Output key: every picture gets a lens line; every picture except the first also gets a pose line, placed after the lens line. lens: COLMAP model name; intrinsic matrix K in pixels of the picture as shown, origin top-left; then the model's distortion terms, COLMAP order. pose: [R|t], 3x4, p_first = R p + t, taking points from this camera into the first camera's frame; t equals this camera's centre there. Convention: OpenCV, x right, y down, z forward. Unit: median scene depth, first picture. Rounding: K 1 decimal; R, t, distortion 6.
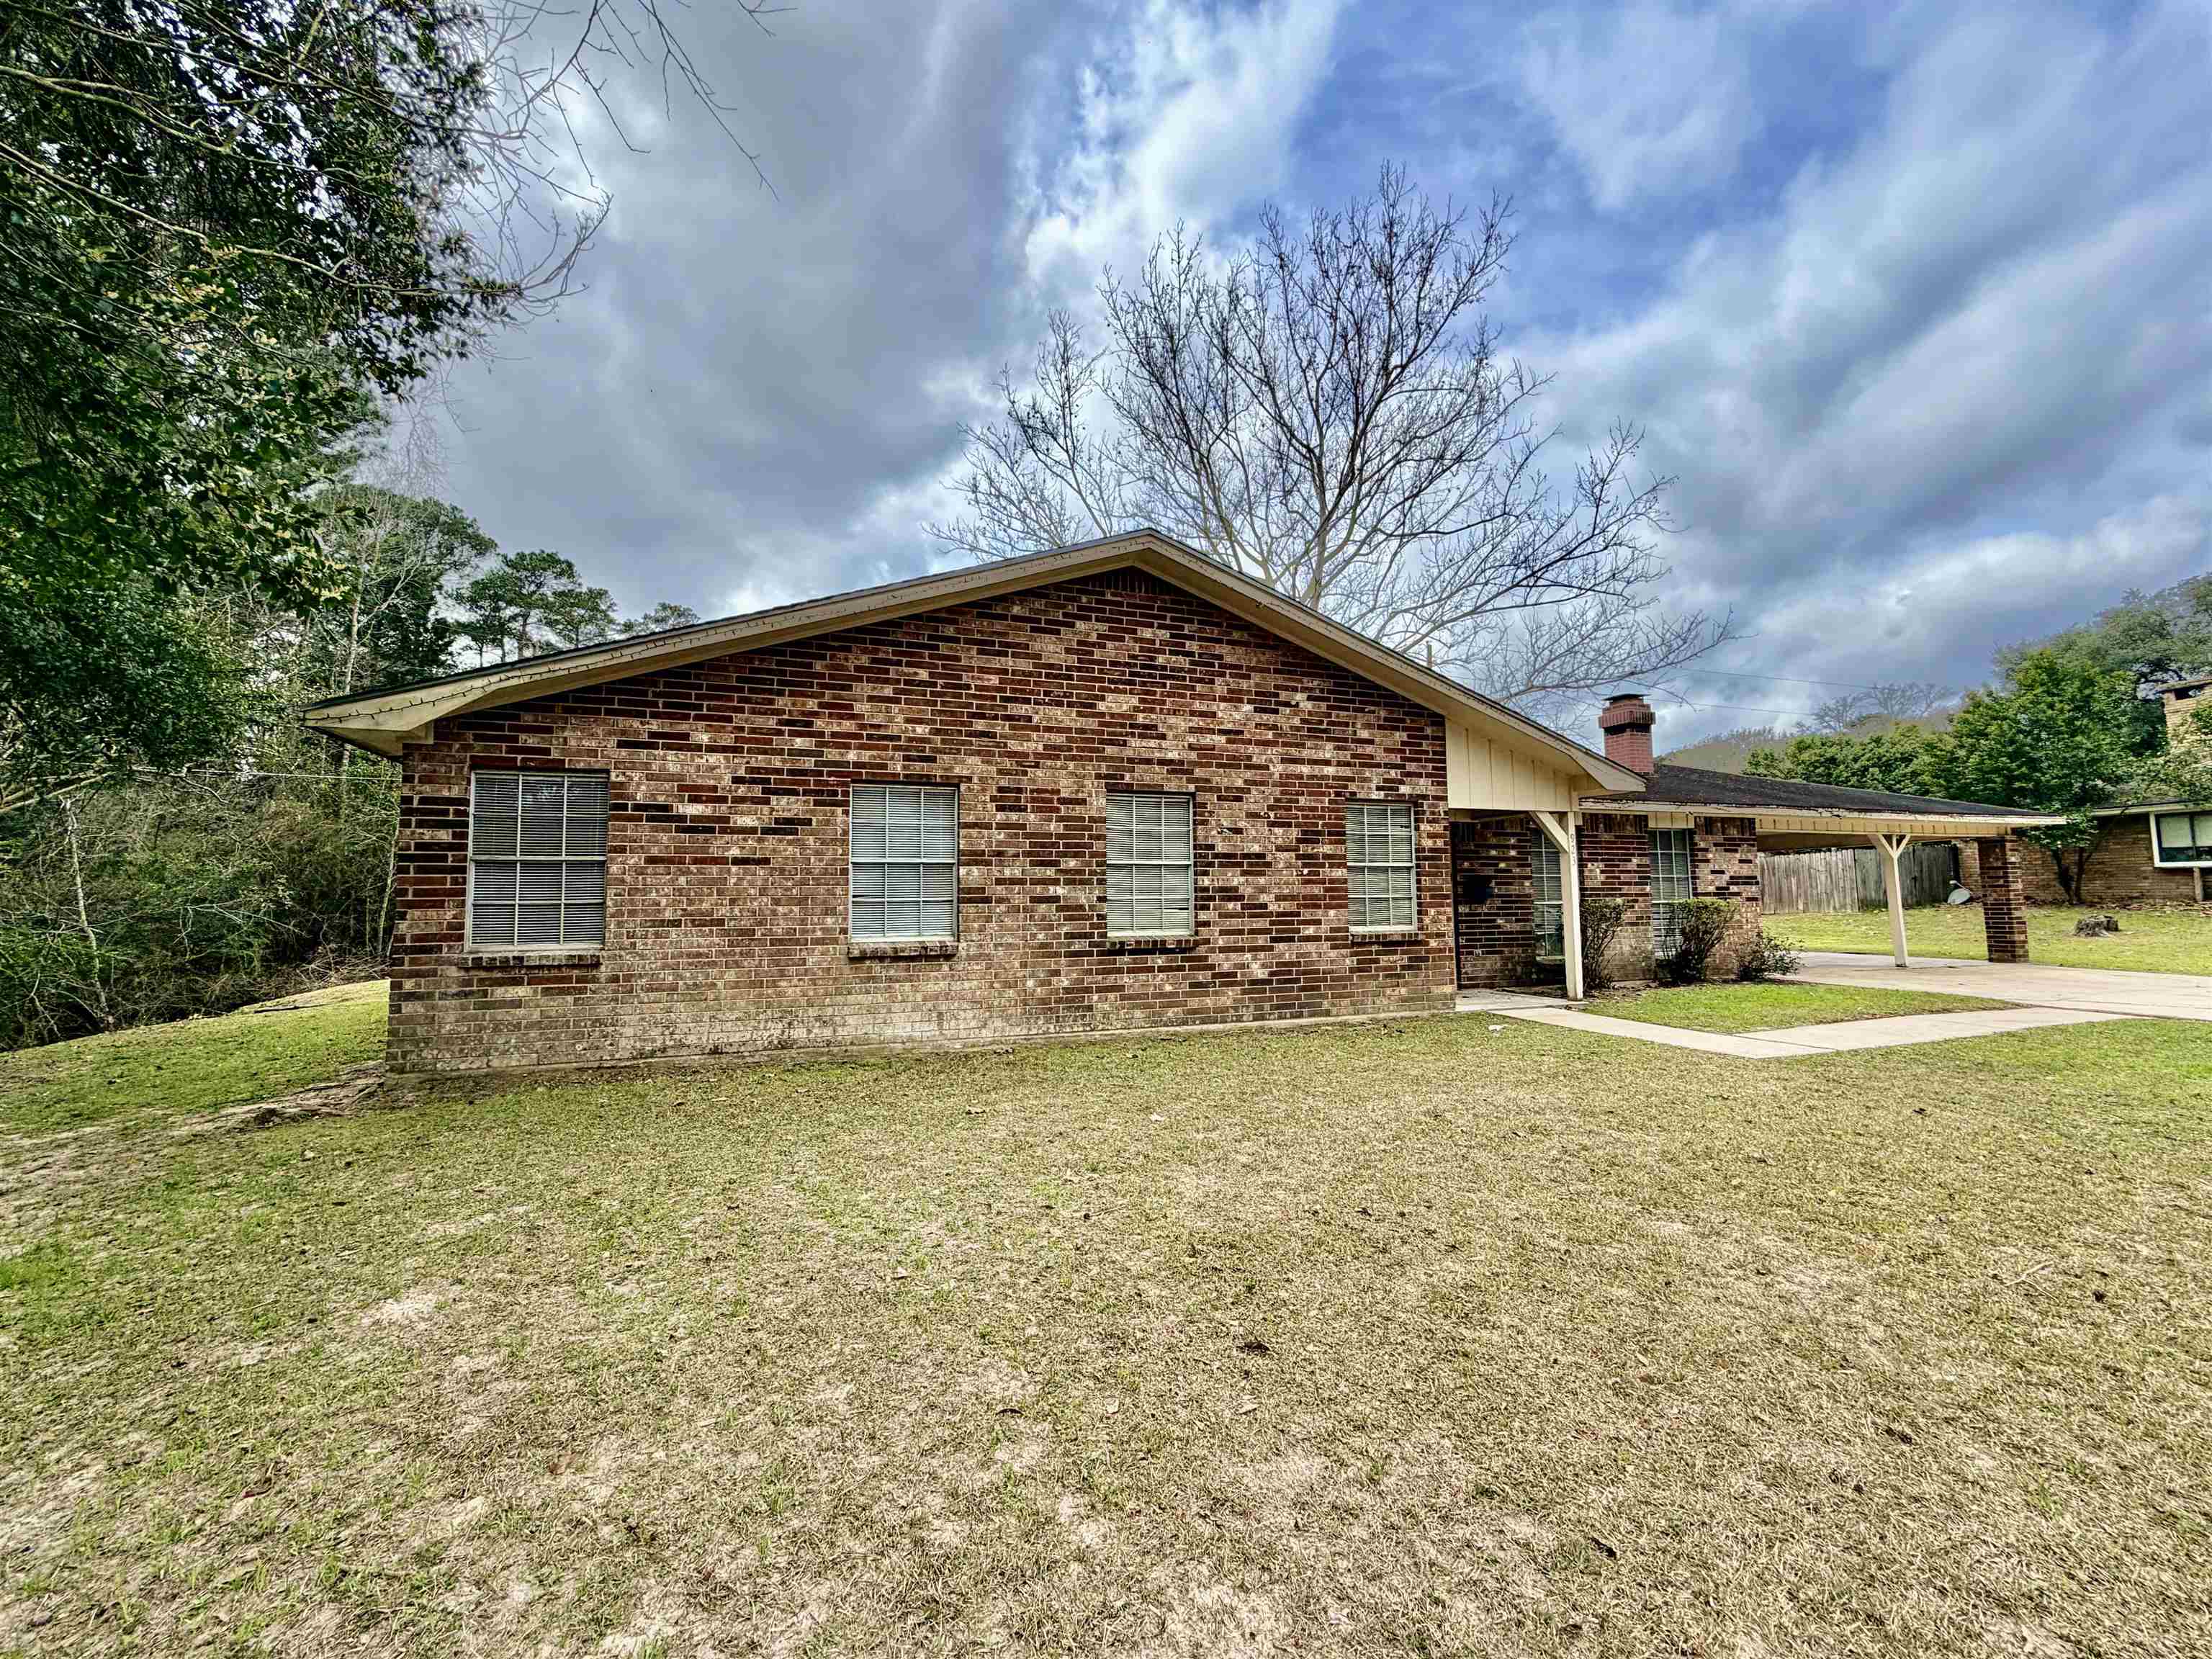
lens RADIAL K [[882.3, 0, 1108.2], [0, 882.3, 827.3], [0, 0, 1]] dist [-0.001110, 0.000318]
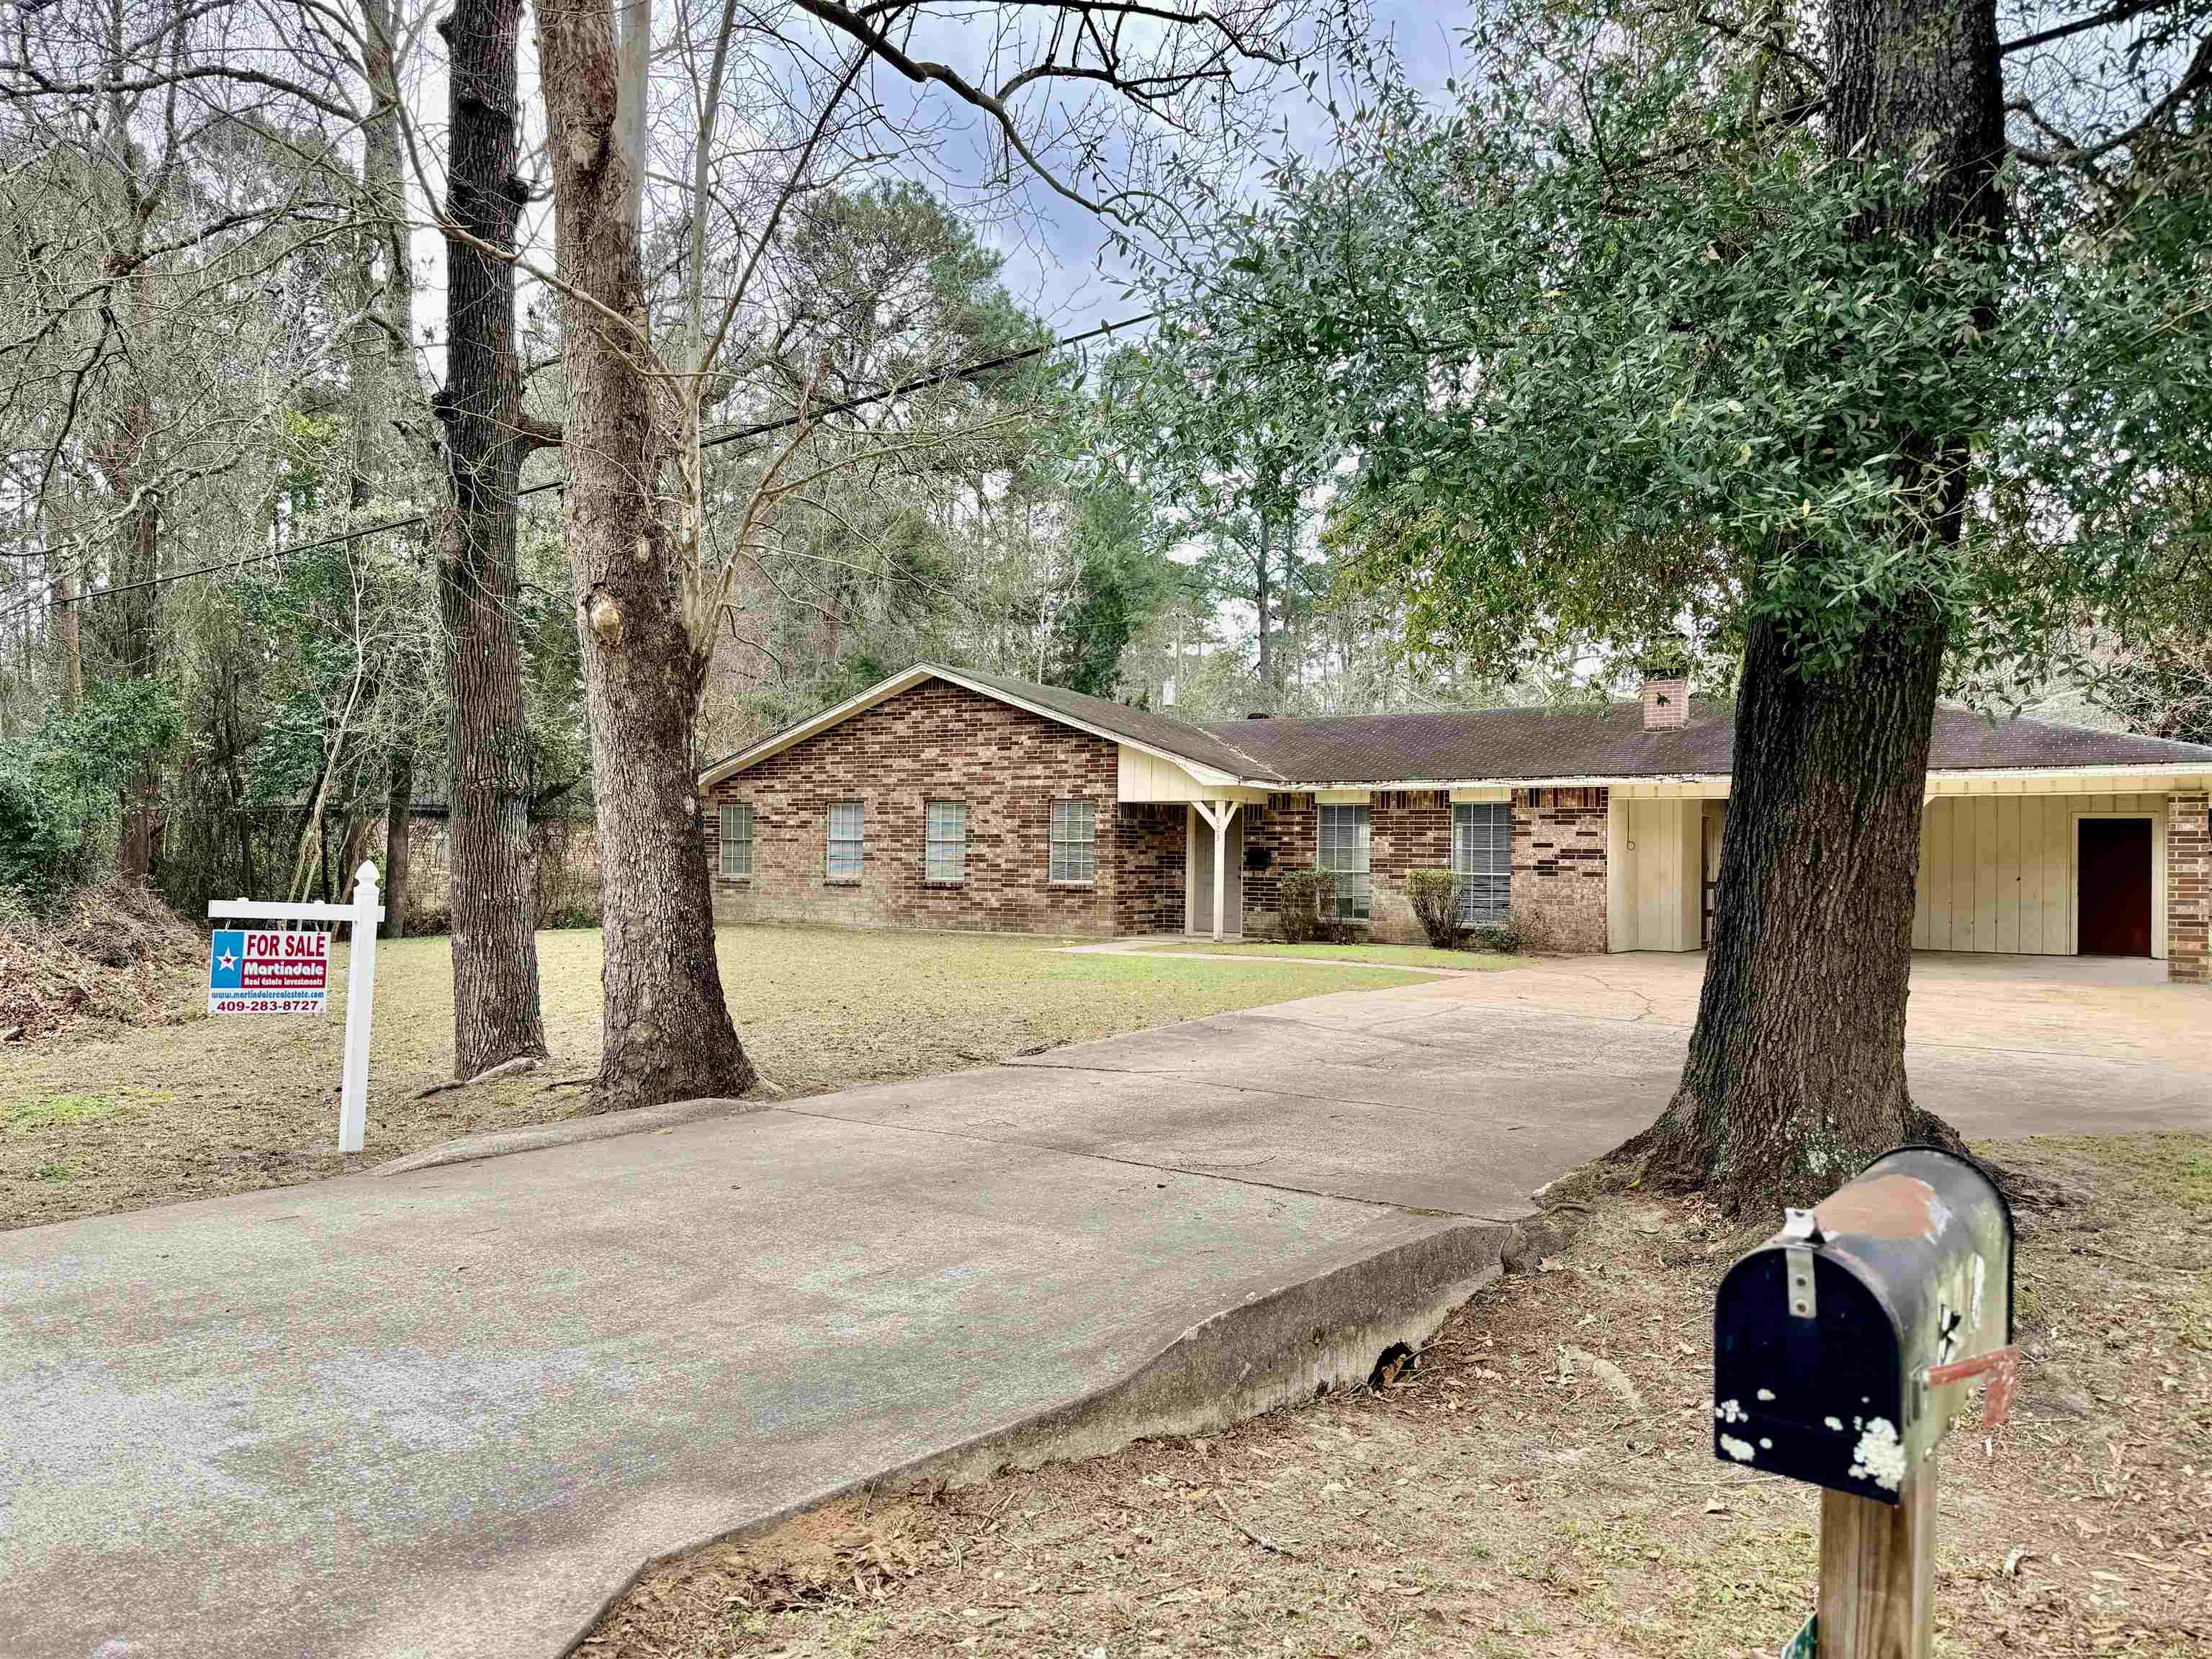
lens RADIAL K [[1557.2, 0, 1121.2], [0, 1557.2, 836.9], [0, 0, 1]] dist [0.077494, -0.087064]
pose [[0.606604, 0.002731, -0.794999, 2.700443], [0.046089, 0.998191, 0.038596, -0.070434], [0.793667, -0.060054, 0.605381, -0.624605]]
